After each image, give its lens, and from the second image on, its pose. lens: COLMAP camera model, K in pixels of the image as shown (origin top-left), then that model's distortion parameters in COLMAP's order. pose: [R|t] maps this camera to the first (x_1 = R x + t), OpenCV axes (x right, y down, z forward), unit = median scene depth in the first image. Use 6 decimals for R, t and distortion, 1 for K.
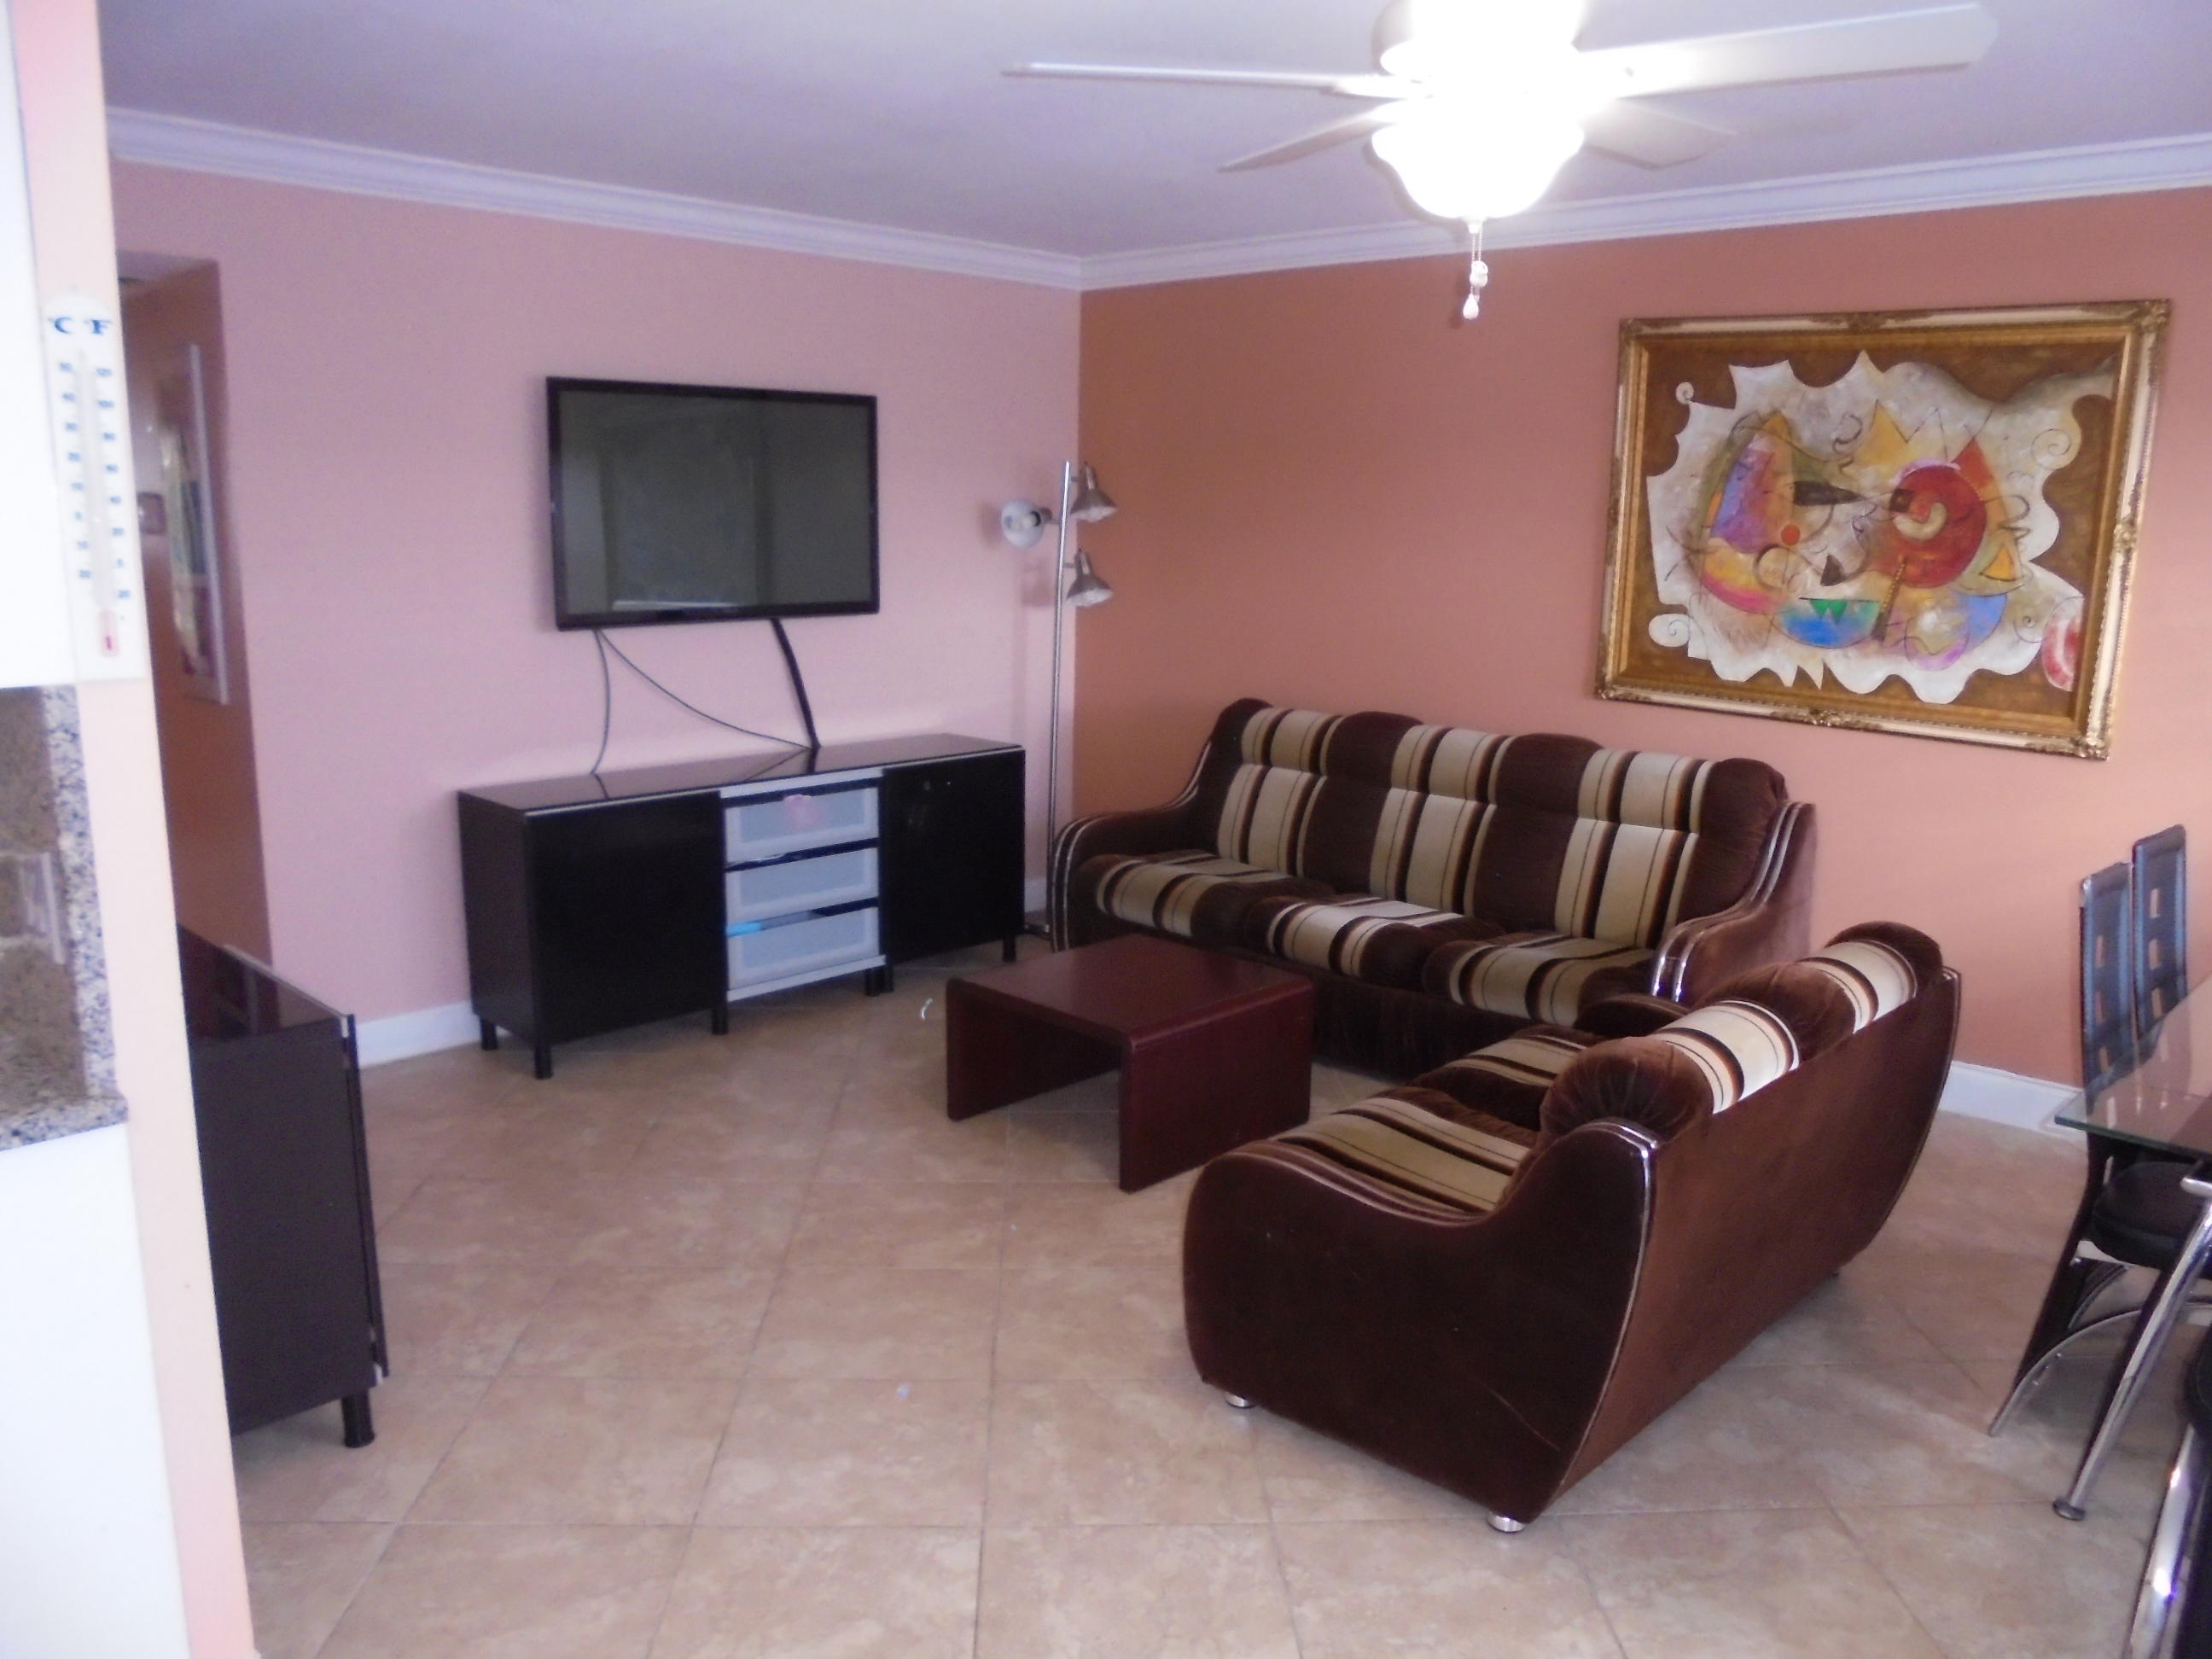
lens RADIAL K [[1665.1, 0, 1115.3], [0, 1665.1, 820.6], [0, 0, 1]] dist [-0.120863, 0.094823]
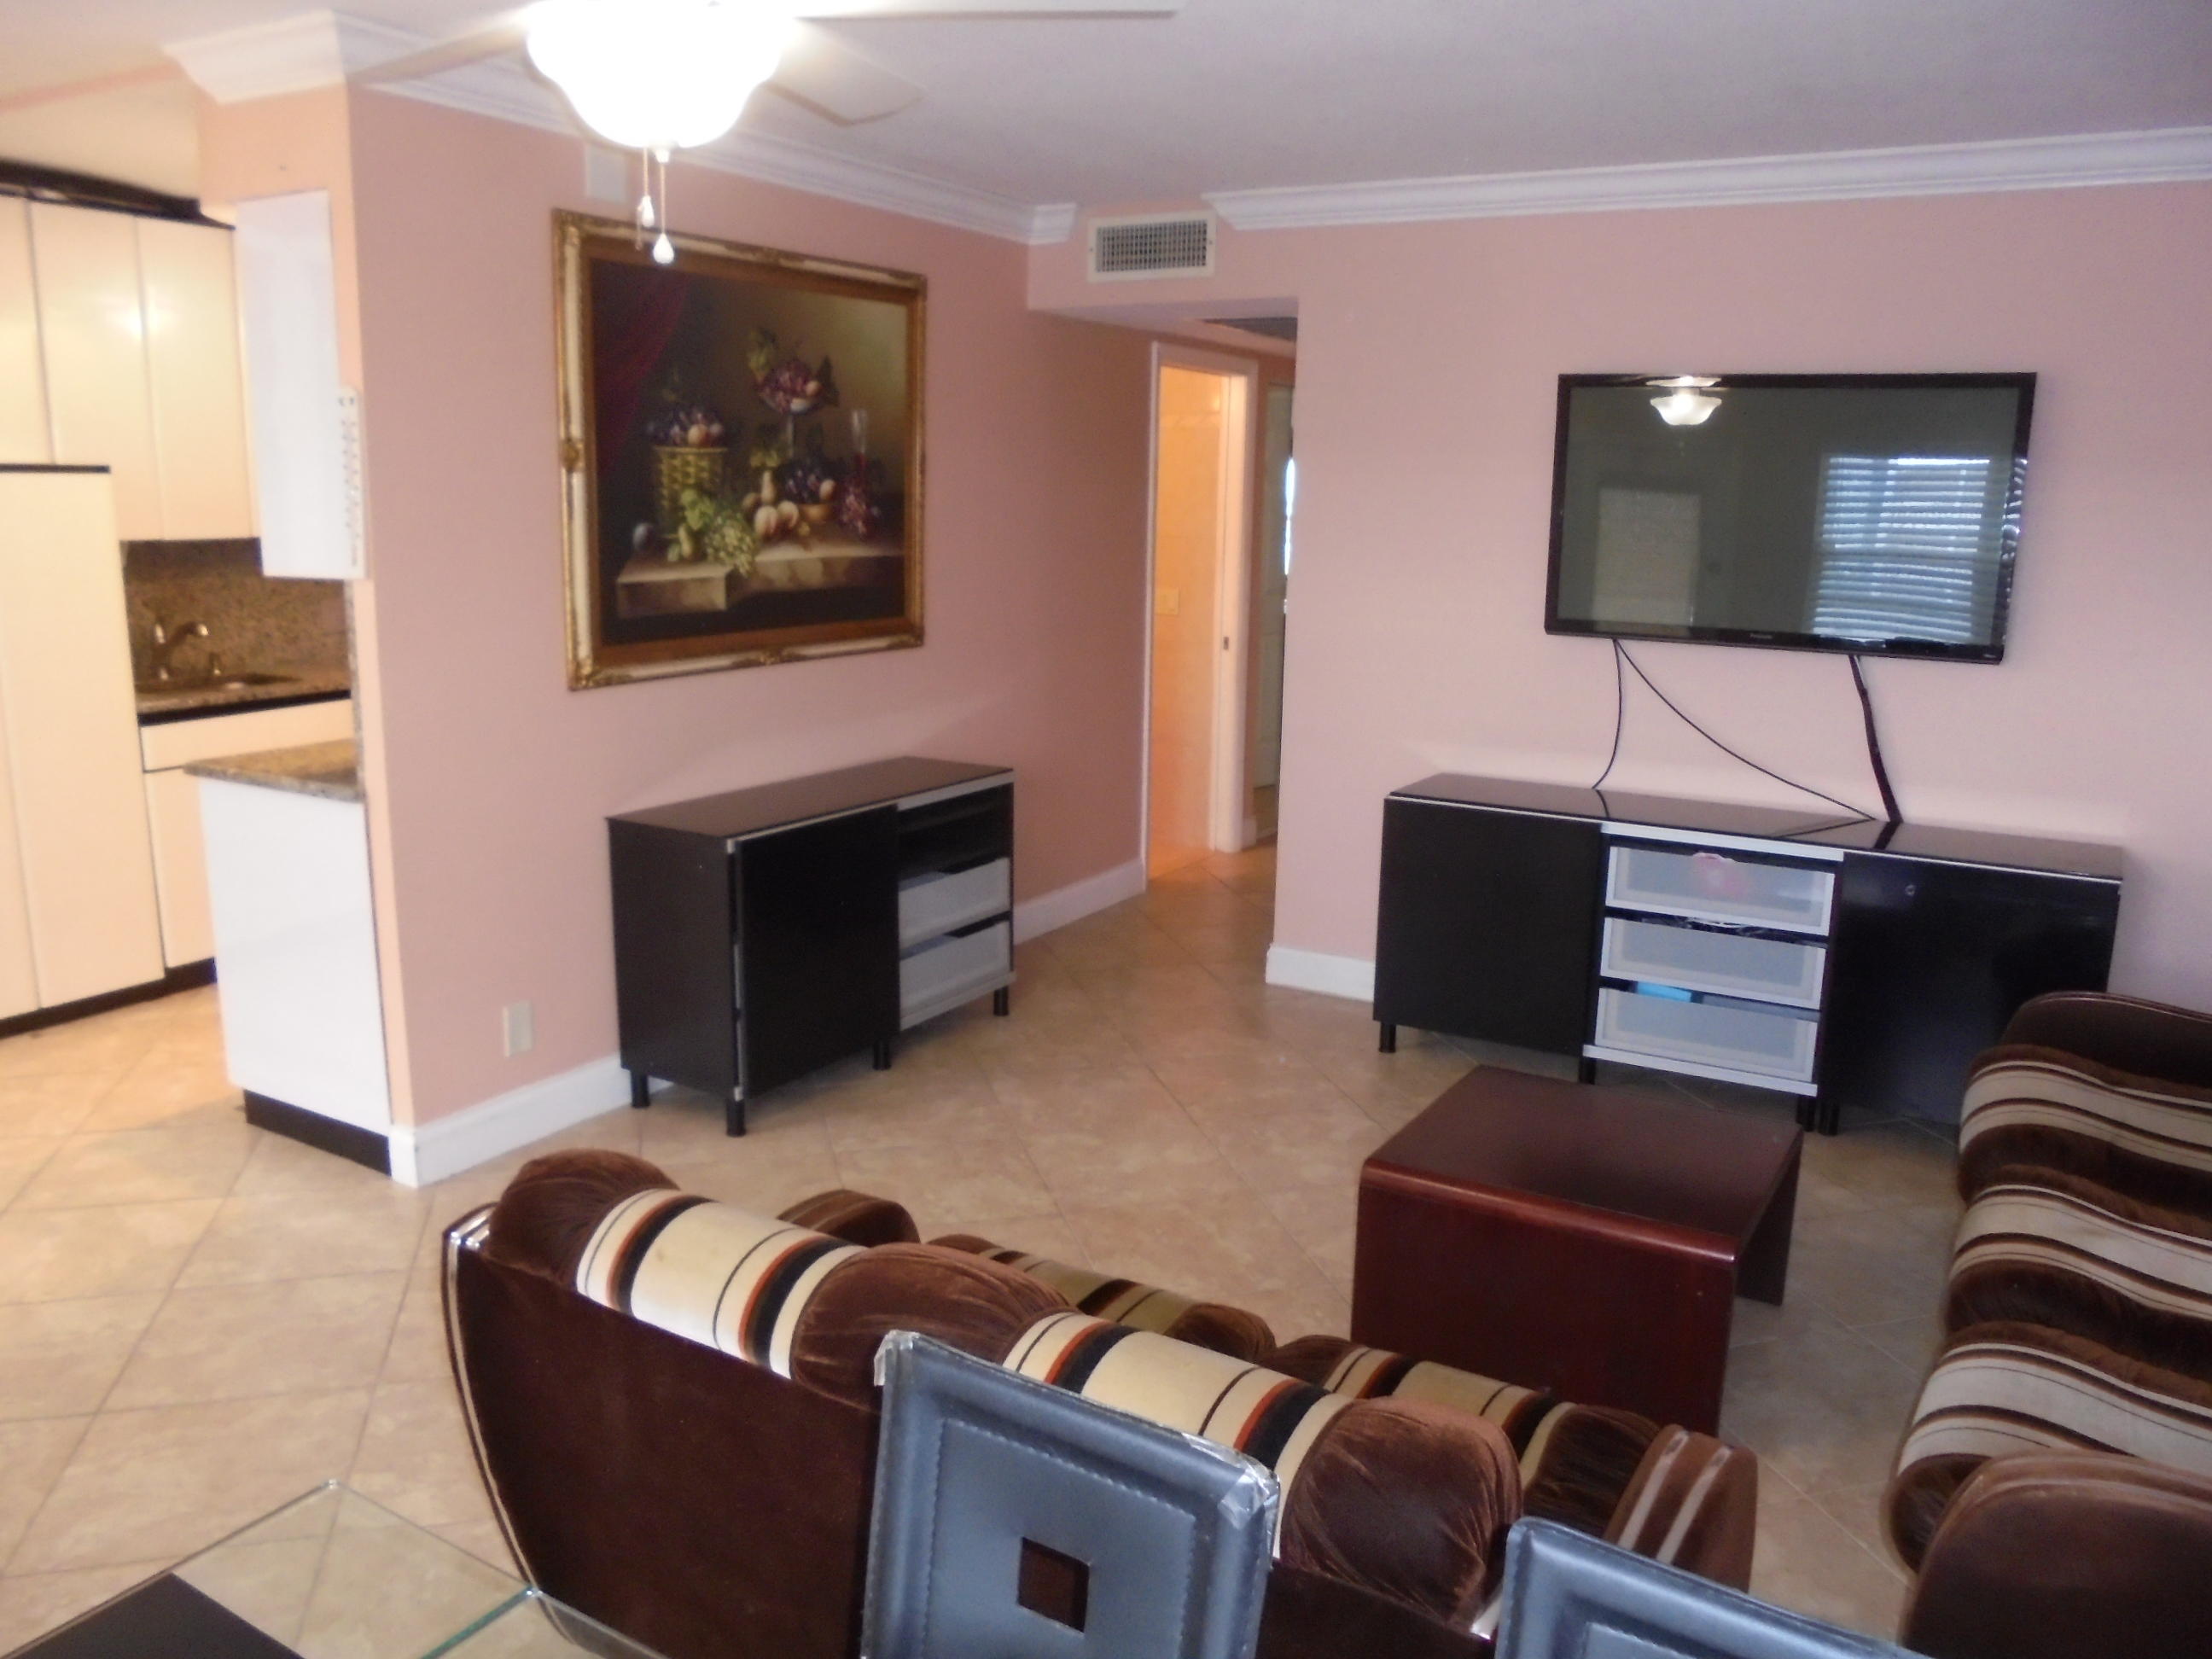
lens RADIAL K [[1665.1, 0, 1102.8], [0, 1665.1, 839.8], [0, 0, 1]] dist [-0.120863, 0.094823]
pose [[0.233772, 0.194650, -0.952608, 0.540843], [-0.194966, 0.969240, 0.150204, -0.089311], [0.952544, 0.150612, 0.264531, 0.489394]]
